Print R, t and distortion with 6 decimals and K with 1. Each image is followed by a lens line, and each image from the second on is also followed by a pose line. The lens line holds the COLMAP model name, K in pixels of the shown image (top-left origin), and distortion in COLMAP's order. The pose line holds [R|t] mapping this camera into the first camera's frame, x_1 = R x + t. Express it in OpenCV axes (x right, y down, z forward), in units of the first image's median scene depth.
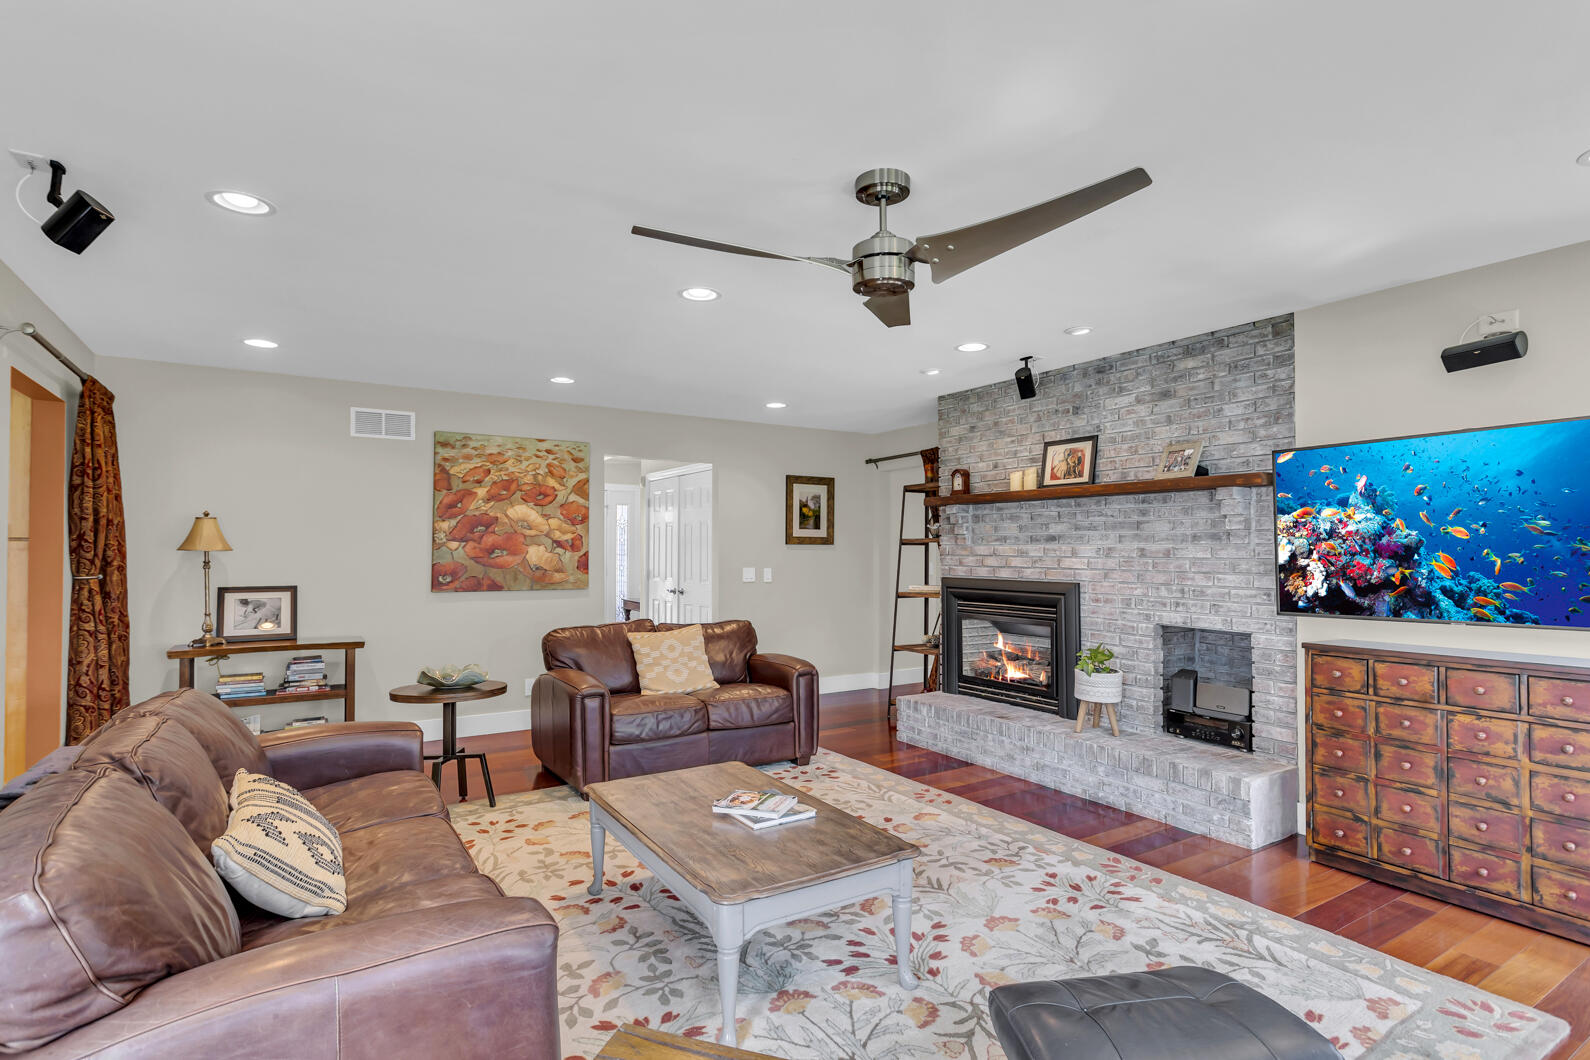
lens RADIAL K [[762.0, 0, 764.3], [0, 762.0, 541.0], [0, 0, 1]] dist [-0.002403, 0.002022]
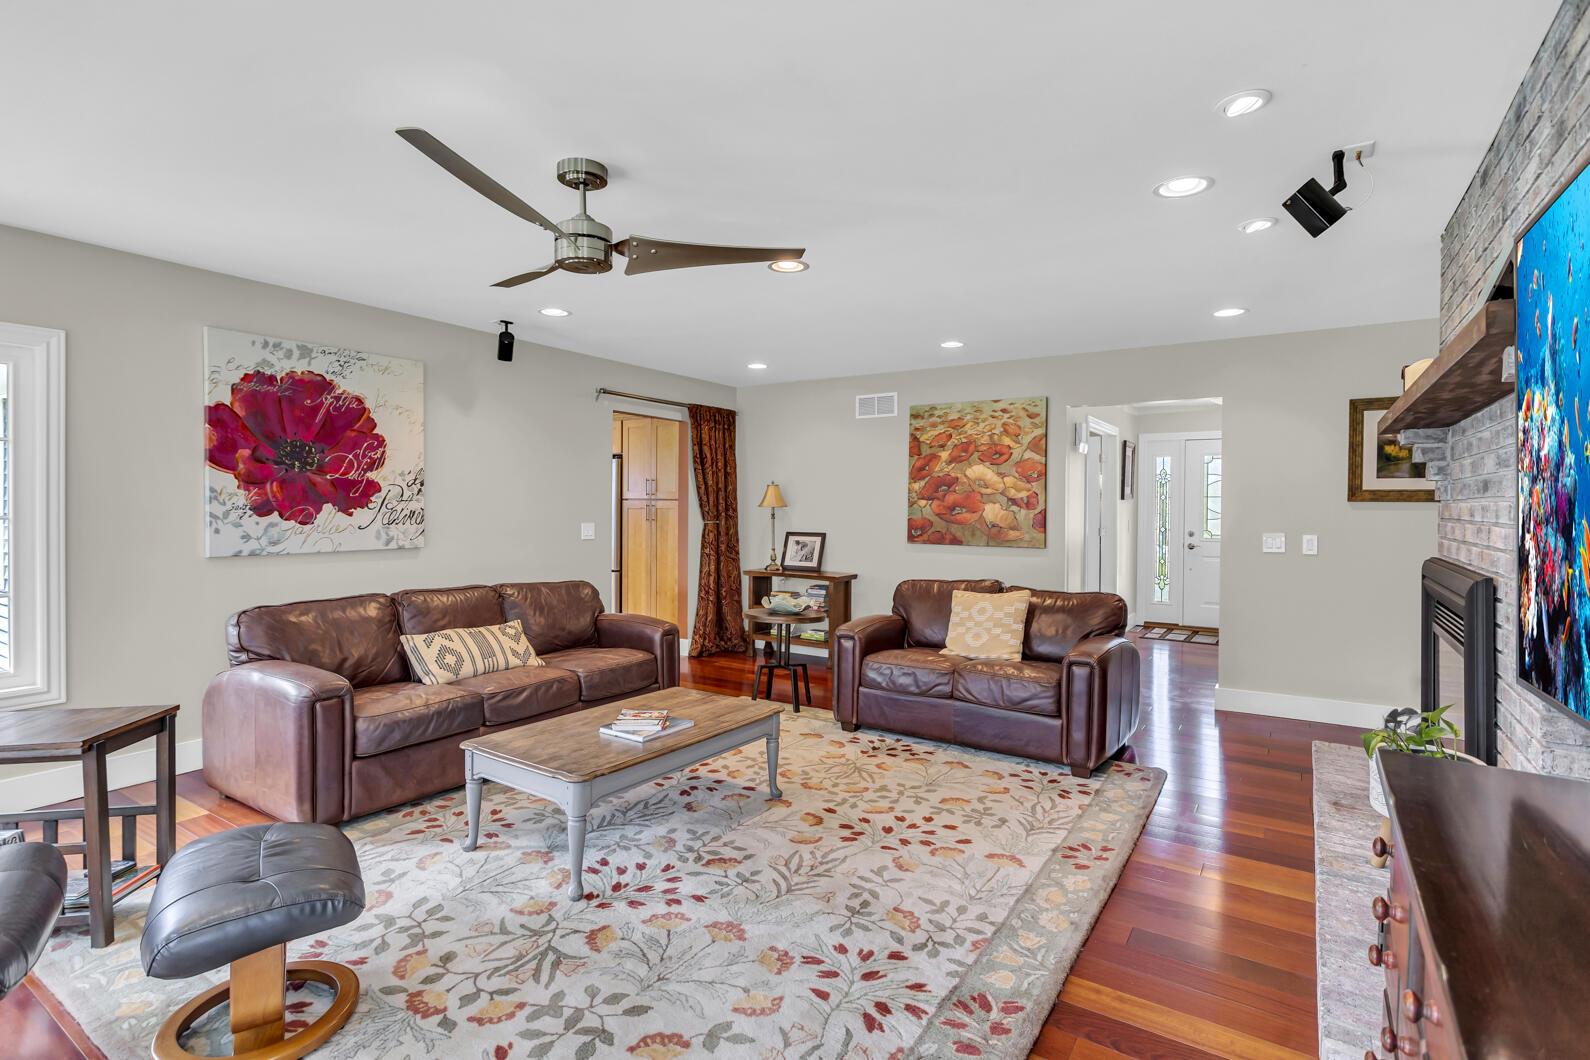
lens RADIAL K [[762.0, 0, 814.5], [0, 762.0, 514.5], [0, 0, 1]] dist [-0.002403, 0.002022]
pose [[0.439686, 0.011148, -0.898083, 0.585633], [0.003742, 0.999892, 0.014244, 0.006058], [0.898144, -0.009624, 0.439596, 0.366427]]
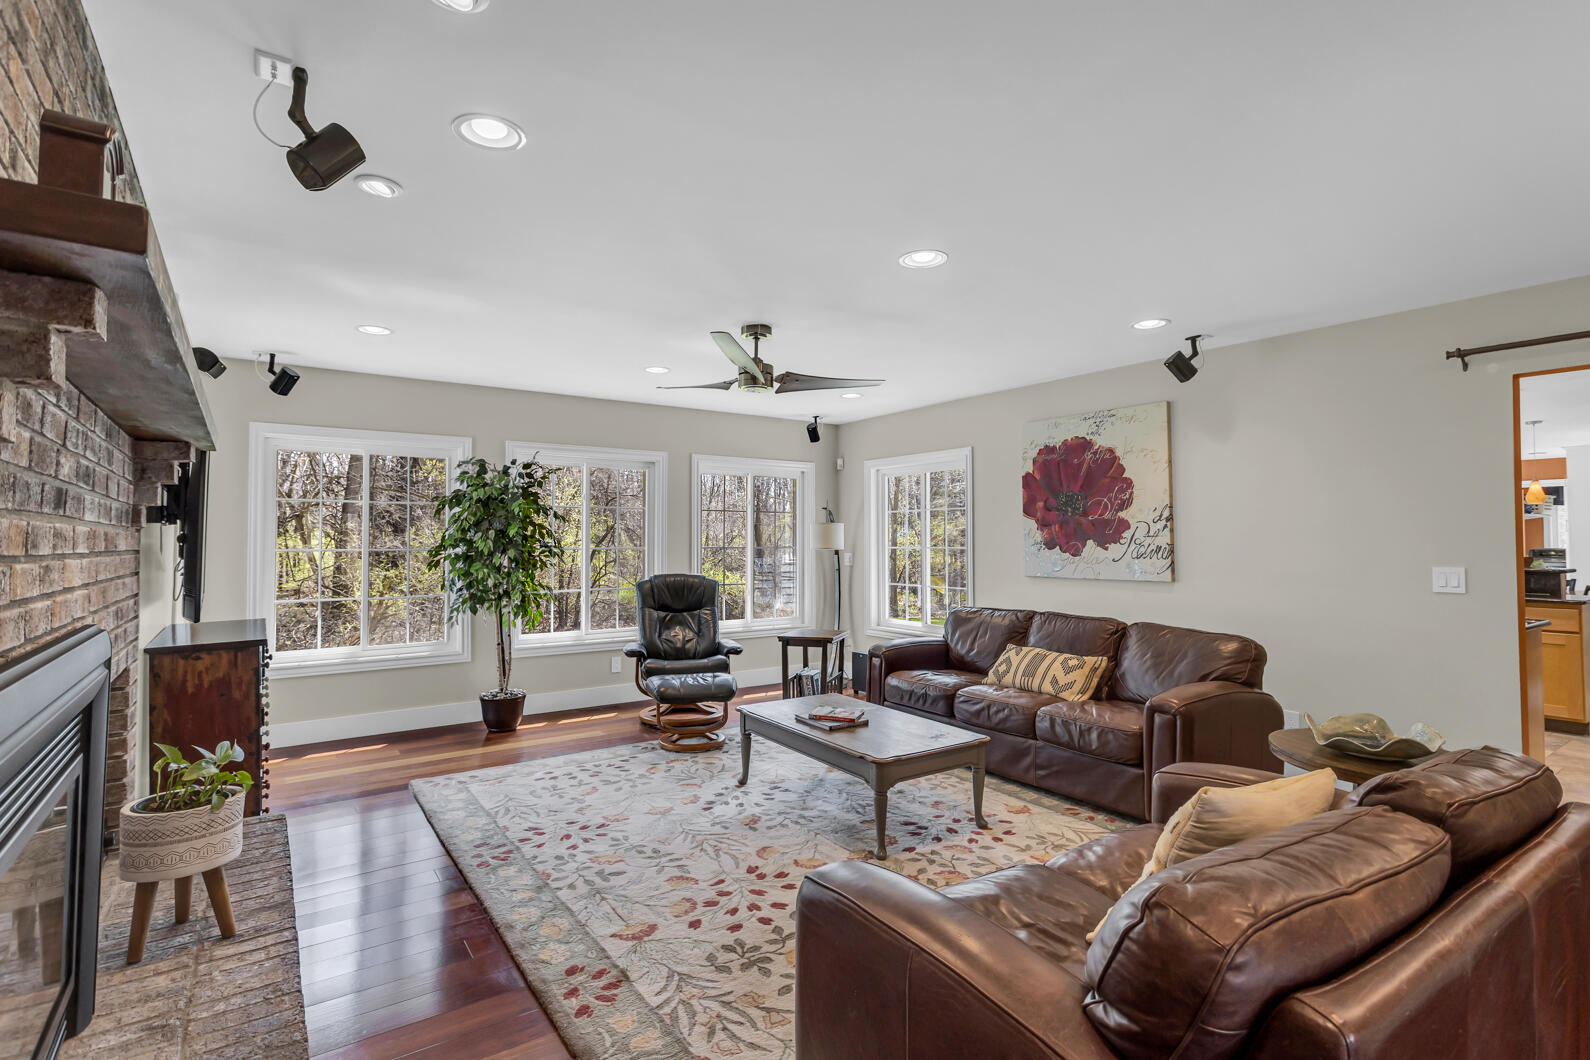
lens RADIAL K [[762.0, 0, 779.4], [0, 762.0, 522.9], [0, 0, 1]] dist [-0.002403, 0.002022]
pose [[-0.998394, -0.000885, -0.056644, 0.090627], [0.001096, 0.999389, -0.034941, 0.016549], [0.056640, -0.034947, -0.997783, 1.236199]]
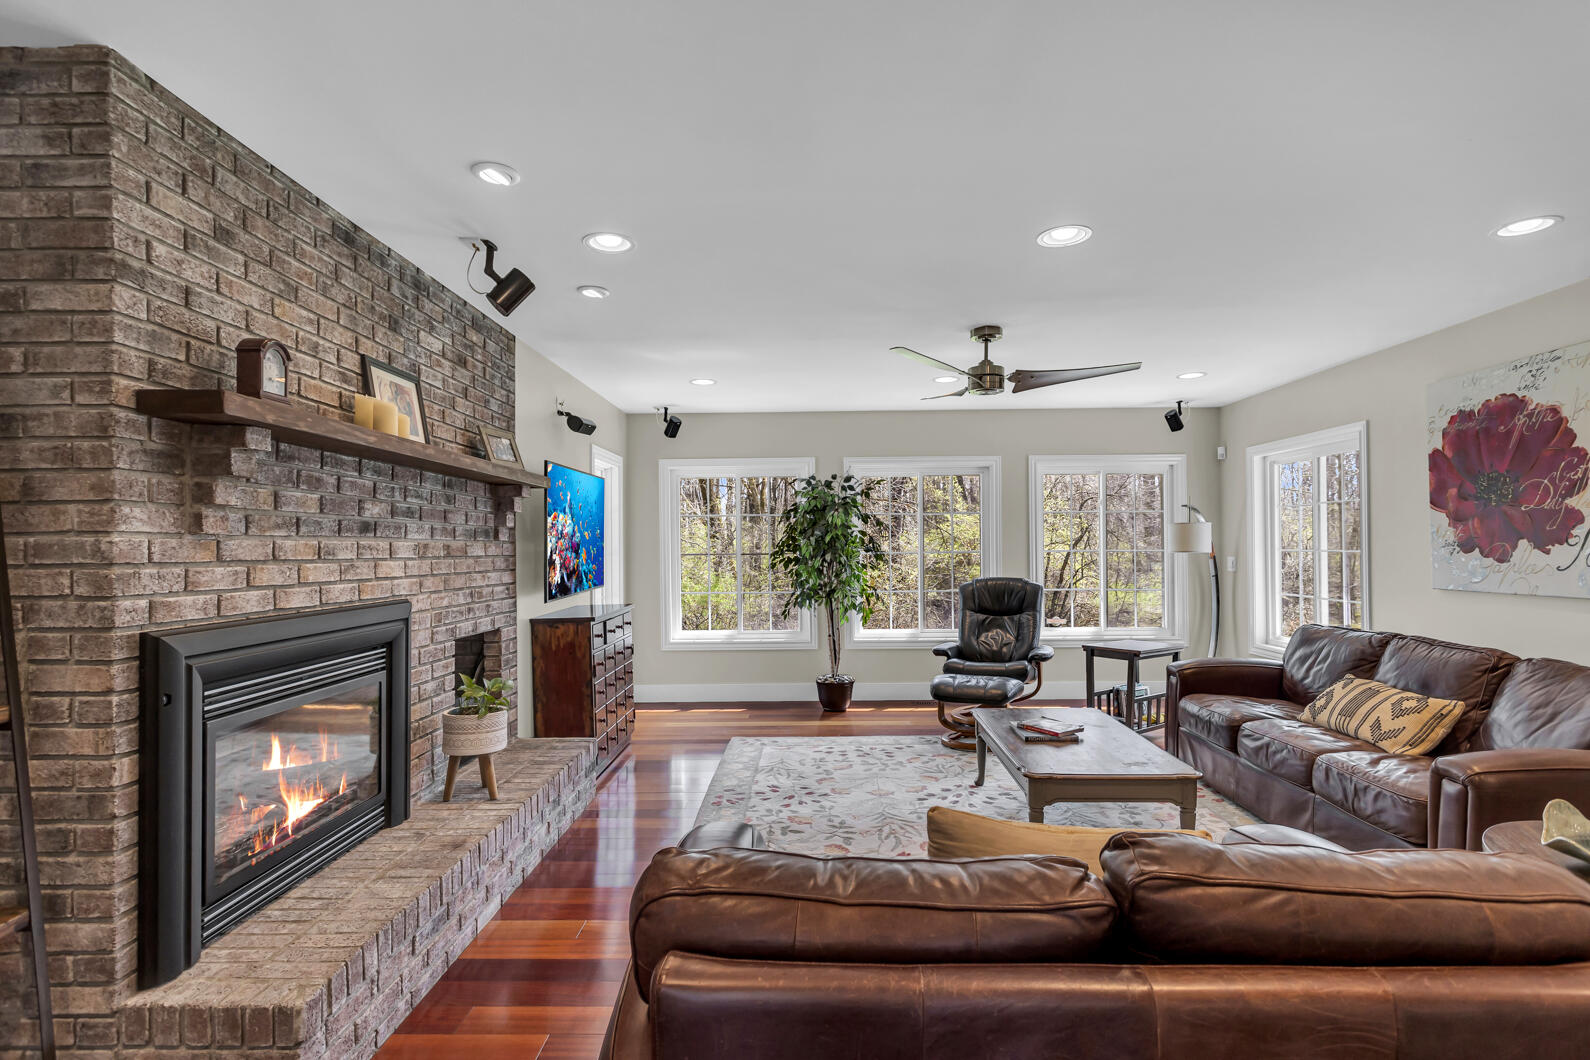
lens RADIAL K [[762.0, 0, 799.5], [0, 762.0, 544.5], [0, 0, 1]] dist [-0.002403, 0.002022]
pose [[-0.845772, 0.008103, 0.533483, -0.183677], [0.002441, 0.999933, -0.011317, 0.015323], [-0.533539, -0.008269, -0.845735, 1.214958]]
